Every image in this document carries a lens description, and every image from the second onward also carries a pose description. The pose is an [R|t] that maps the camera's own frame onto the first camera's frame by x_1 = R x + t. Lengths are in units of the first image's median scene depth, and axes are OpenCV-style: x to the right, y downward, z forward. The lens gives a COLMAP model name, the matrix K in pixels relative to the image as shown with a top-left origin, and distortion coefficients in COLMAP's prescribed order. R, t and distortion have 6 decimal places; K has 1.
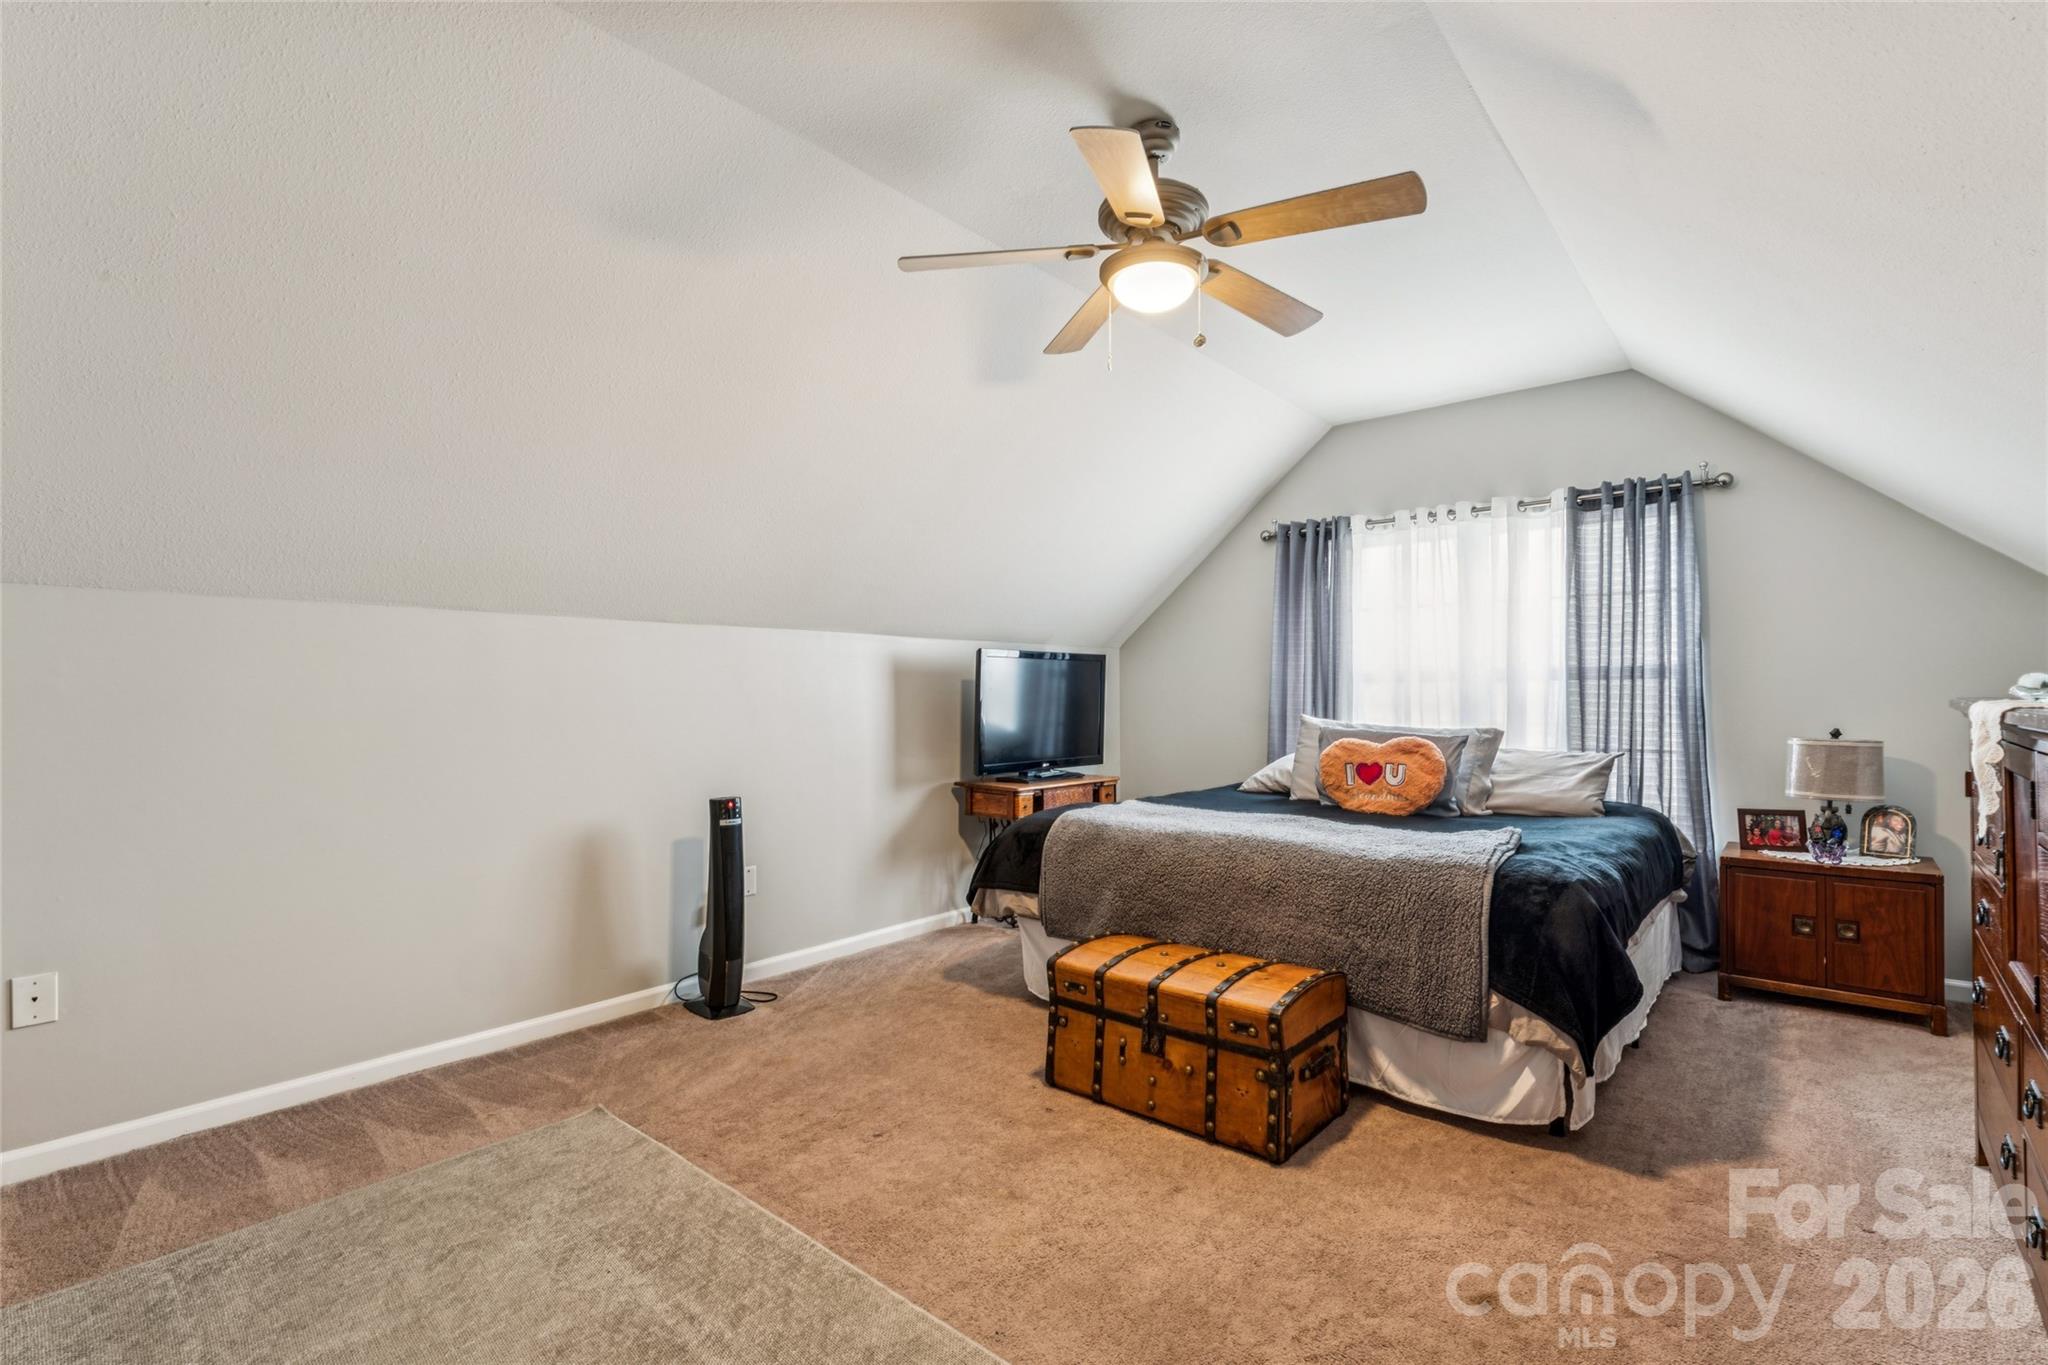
lens RADIAL K [[939.0, 0, 1023.8], [0, 939.0, 694.7], [0, 0, 1]] dist [-0.002232, -0.000303]
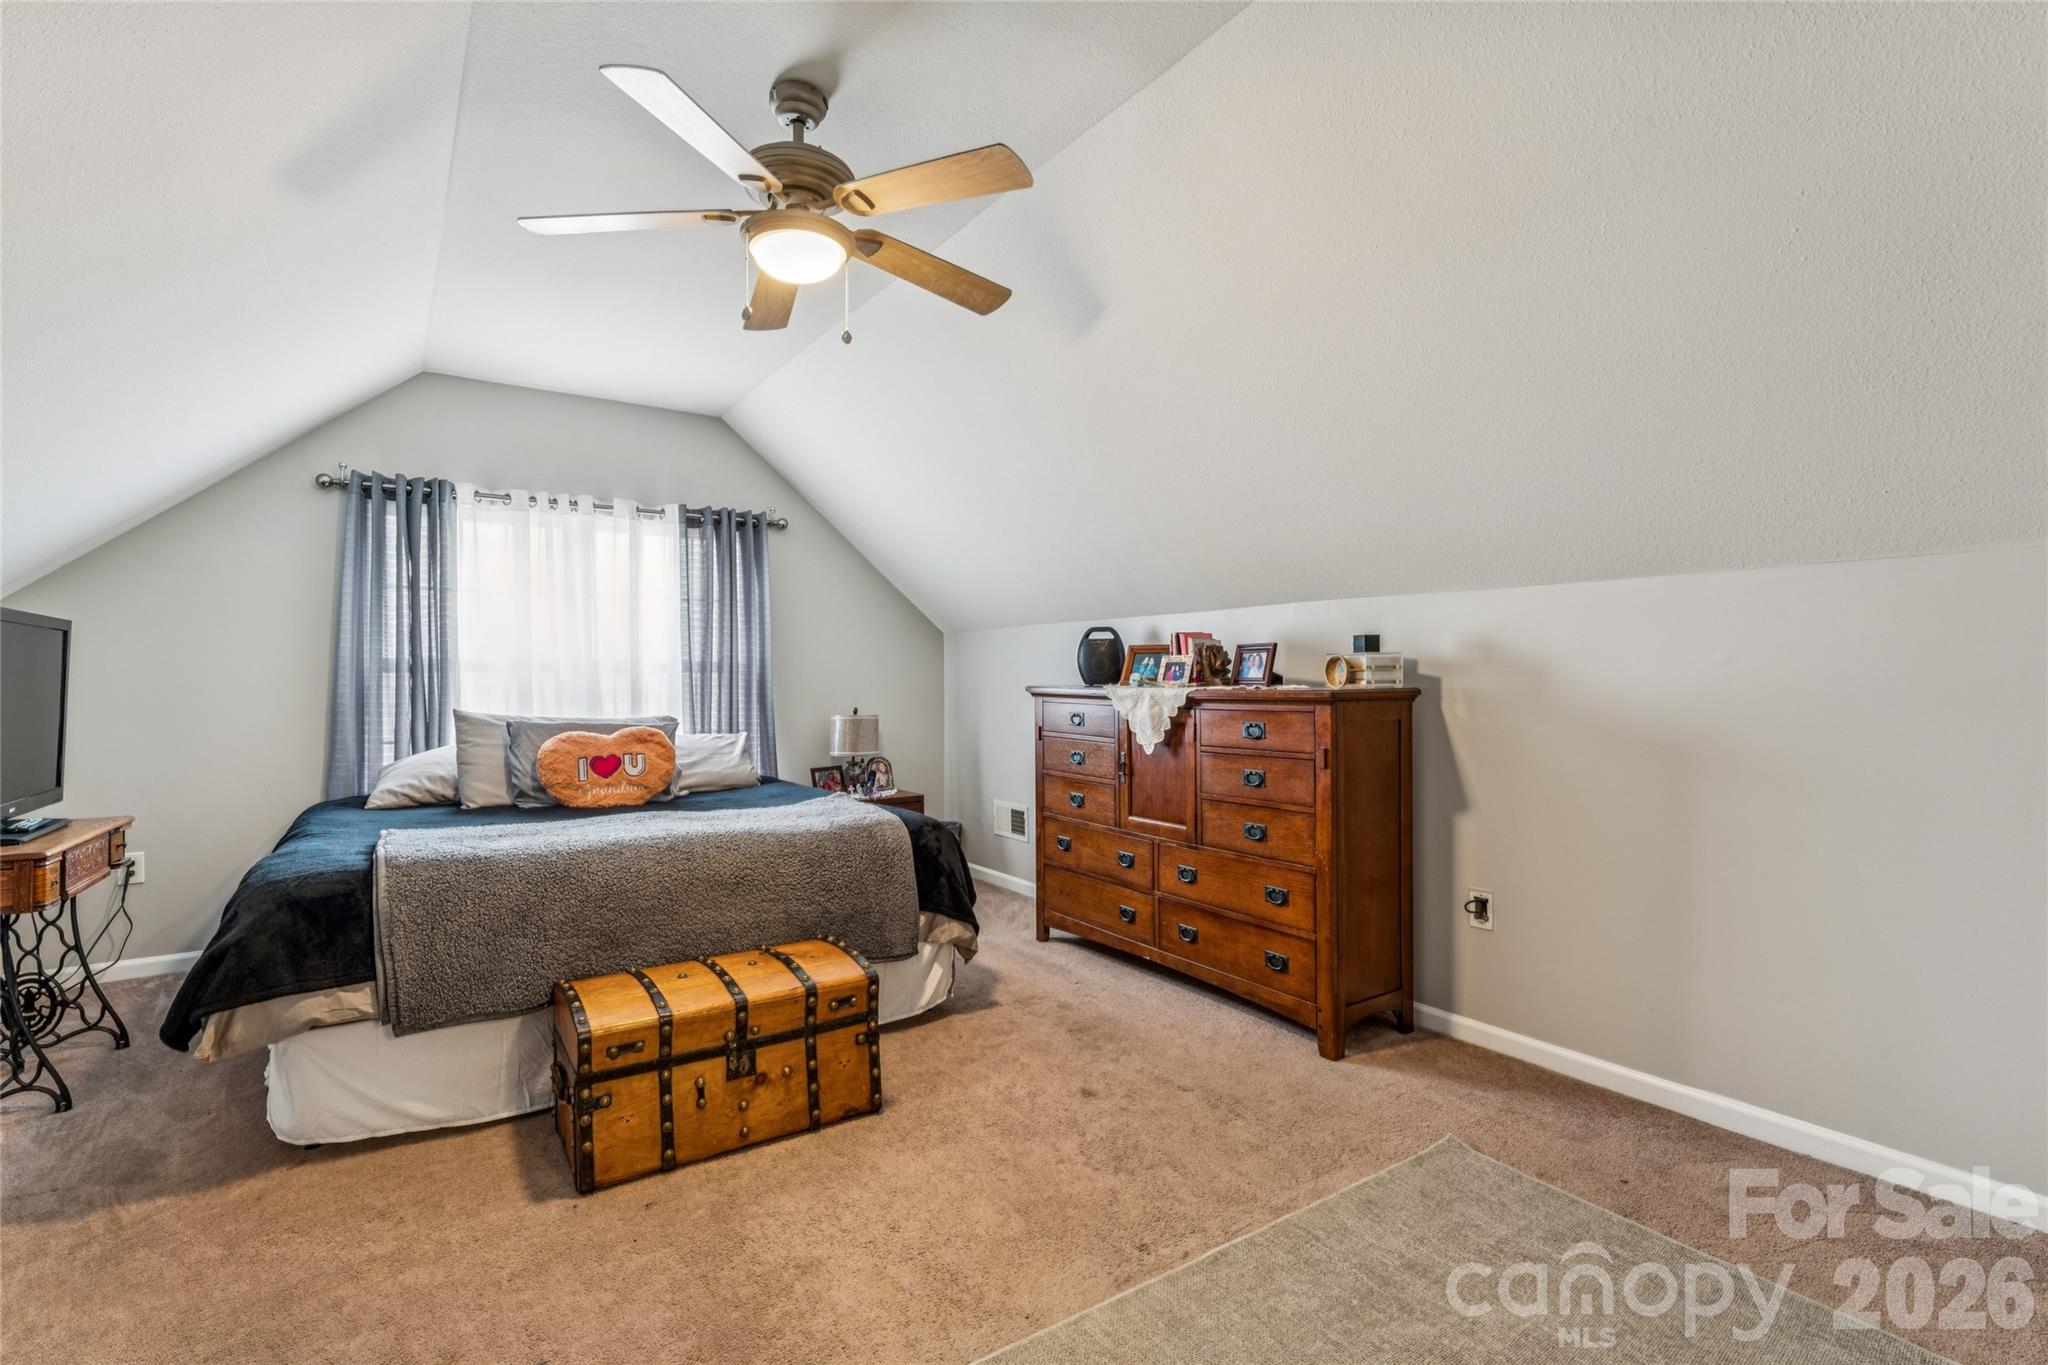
lens RADIAL K [[929.7, 0, 1019.0], [0, 929.7, 679.3], [0, 0, 1]] dist [0.000558, 0.000051]
pose [[0.266253, 0.006181, 0.963883, -0.480137], [0.002334, 0.999972, -0.007058, 0.002122], [-0.963900, 0.004129, 0.266231, 0.358634]]
